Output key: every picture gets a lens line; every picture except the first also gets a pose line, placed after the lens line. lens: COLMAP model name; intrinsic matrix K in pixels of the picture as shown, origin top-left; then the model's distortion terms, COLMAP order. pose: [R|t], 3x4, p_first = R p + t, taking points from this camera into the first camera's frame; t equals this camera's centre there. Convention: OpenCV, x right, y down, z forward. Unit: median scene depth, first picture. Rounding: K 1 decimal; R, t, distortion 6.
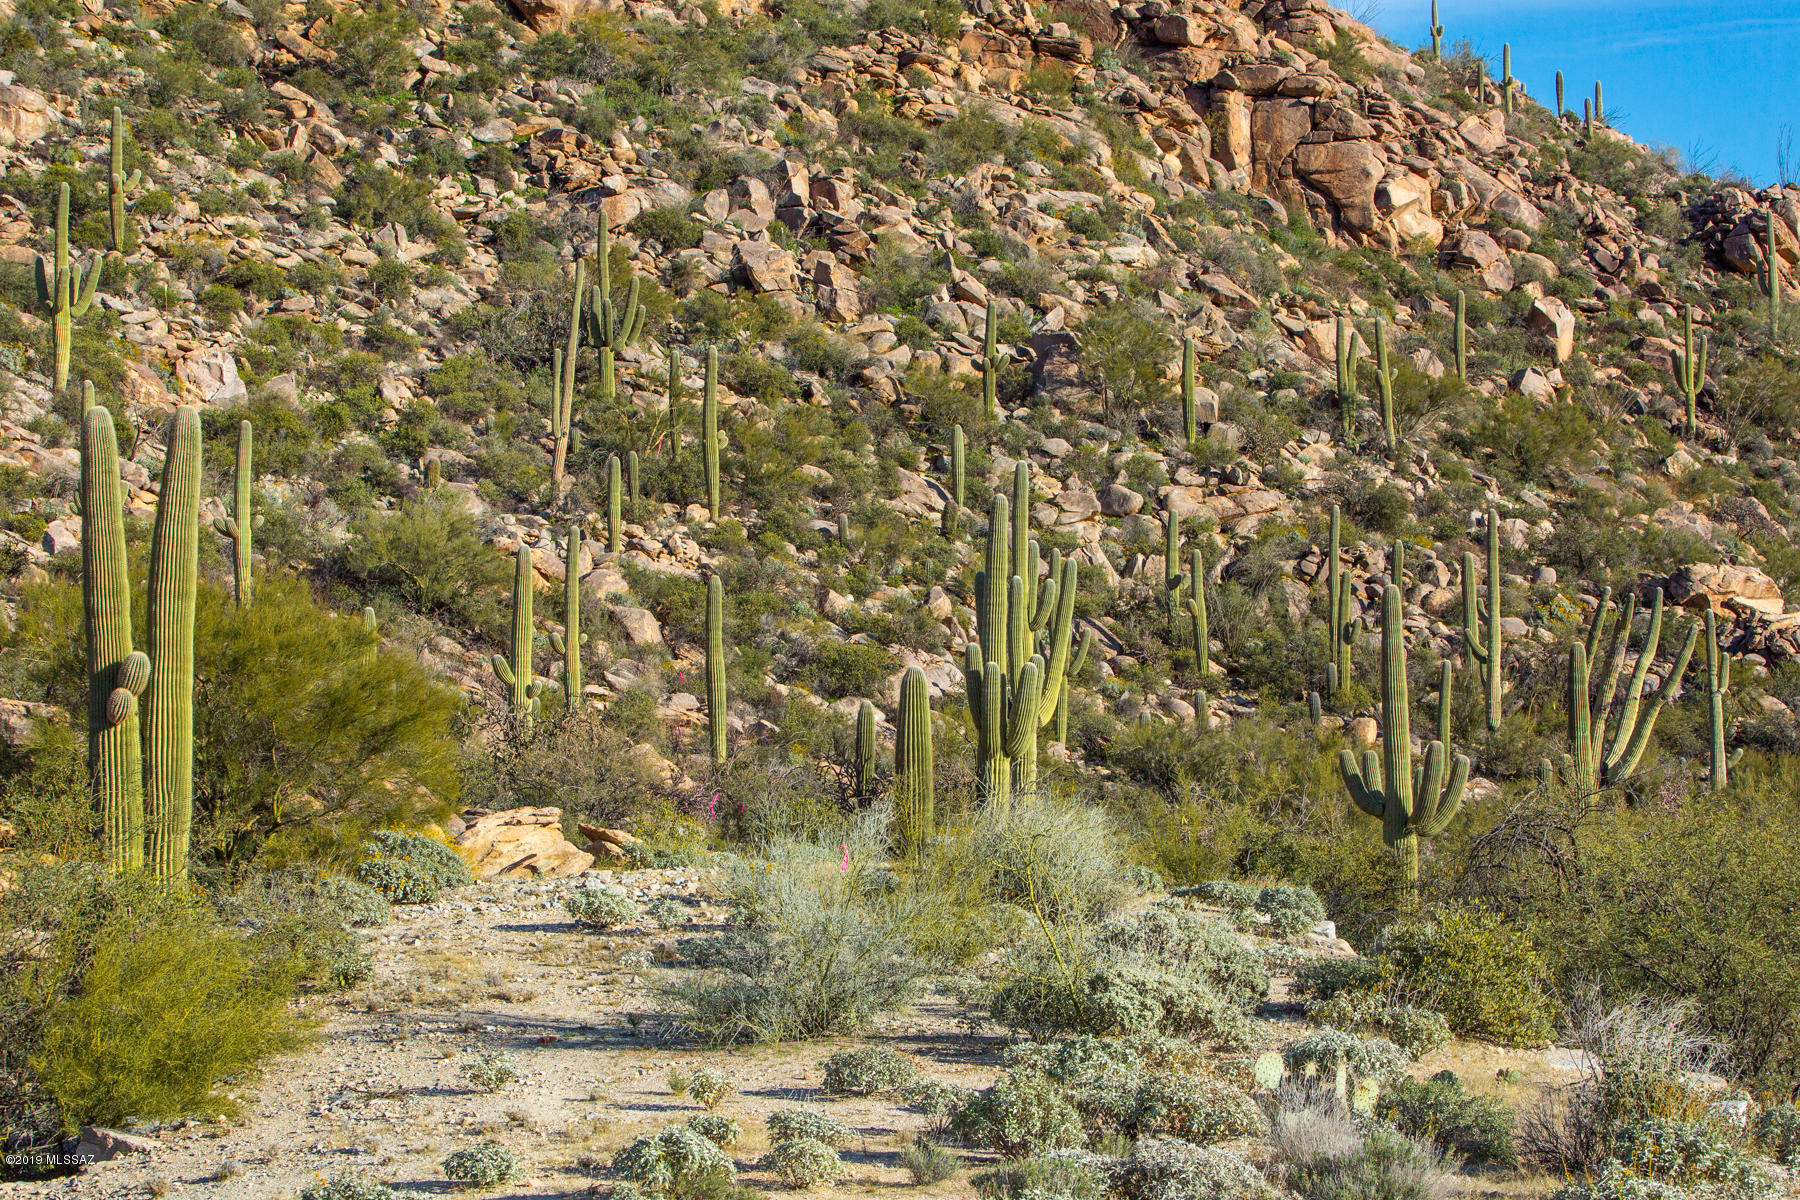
lens RADIAL K [[3683.0, 0, 898.6], [0, 3683.0, 641.7], [0, 0, 1]] dist [-0.311766, 0.036977]
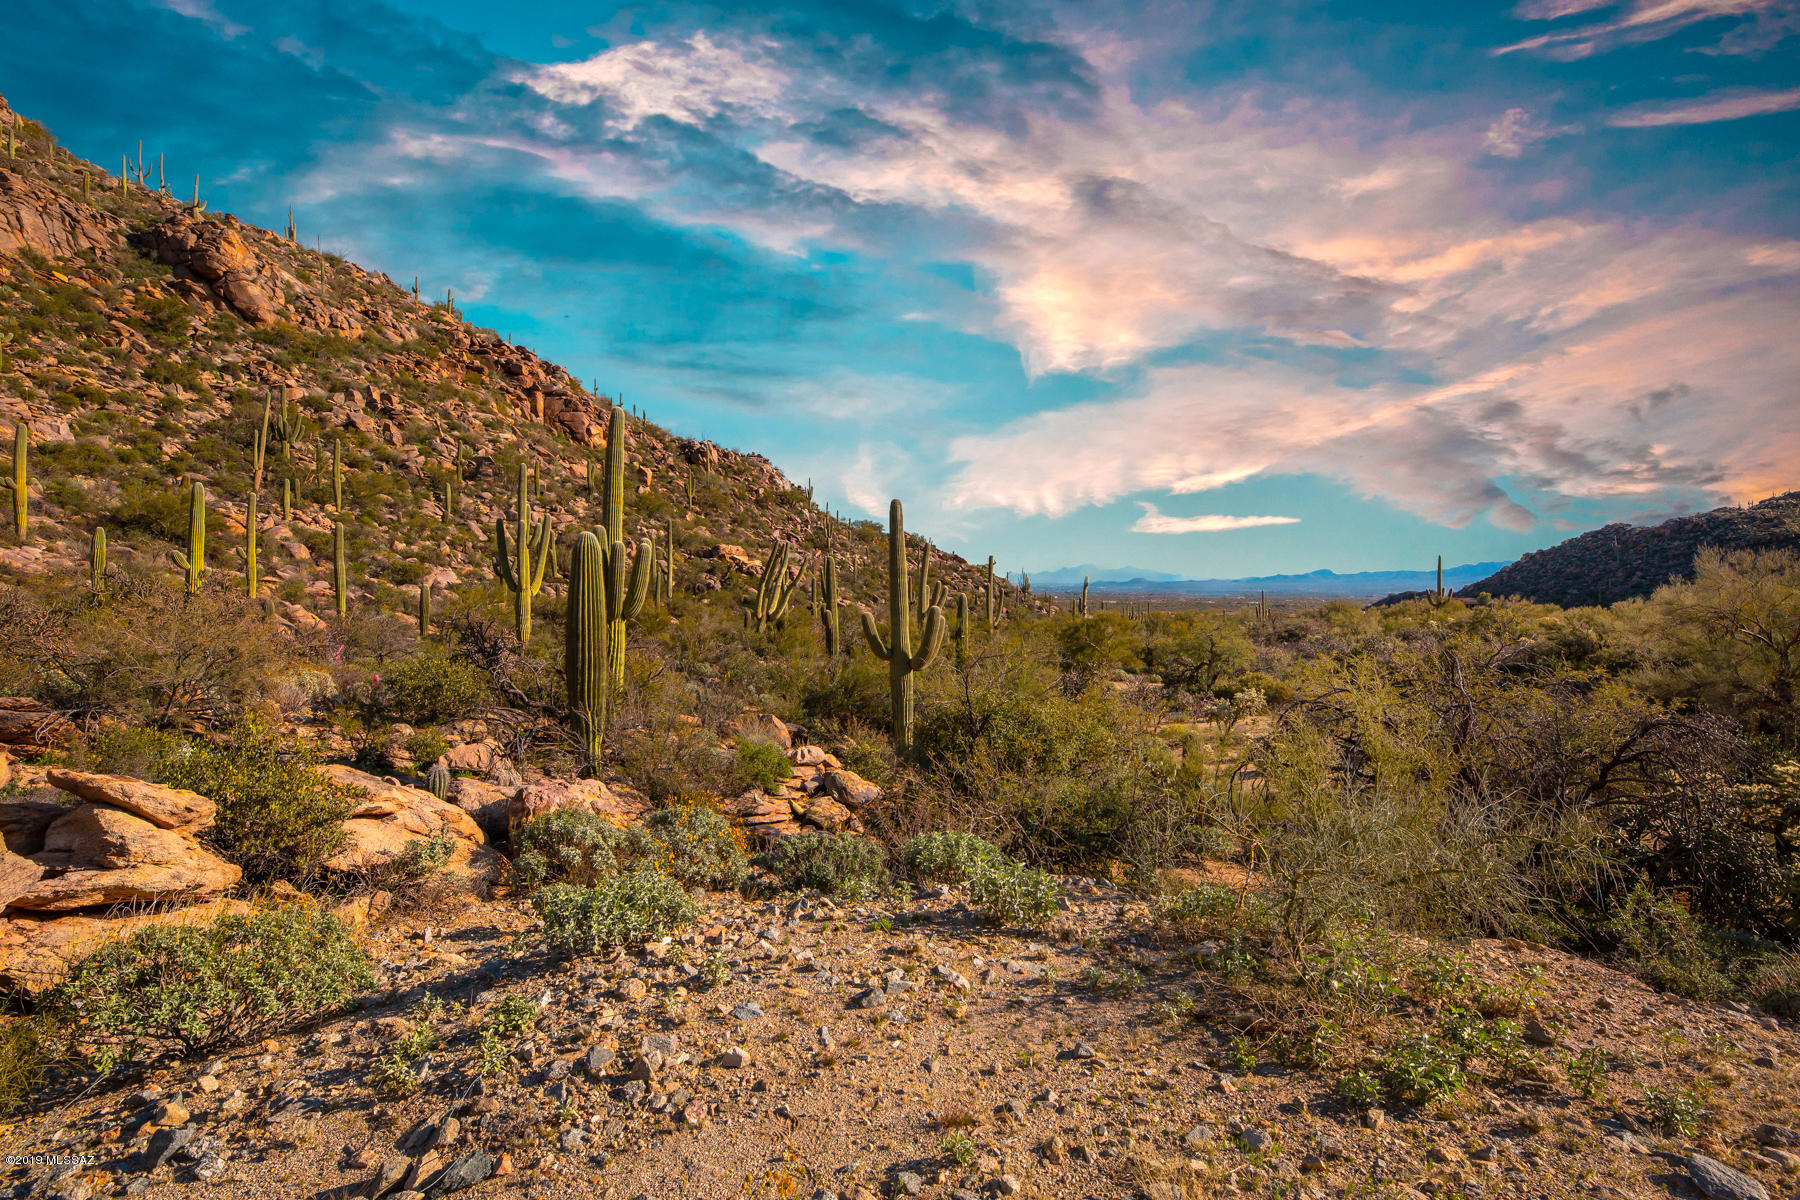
lens RADIAL K [[858.2, 0, 900.0], [0, 858.2, 600.0], [0, 0, 1]] dist [-0.001713, -0.000547]
pose [[0.863244, -0.000774, 0.504786, -0.013573], [-0.012428, 0.999663, 0.022786, 0.006497], [-0.504634, -0.025943, 0.862944, 0.274539]]
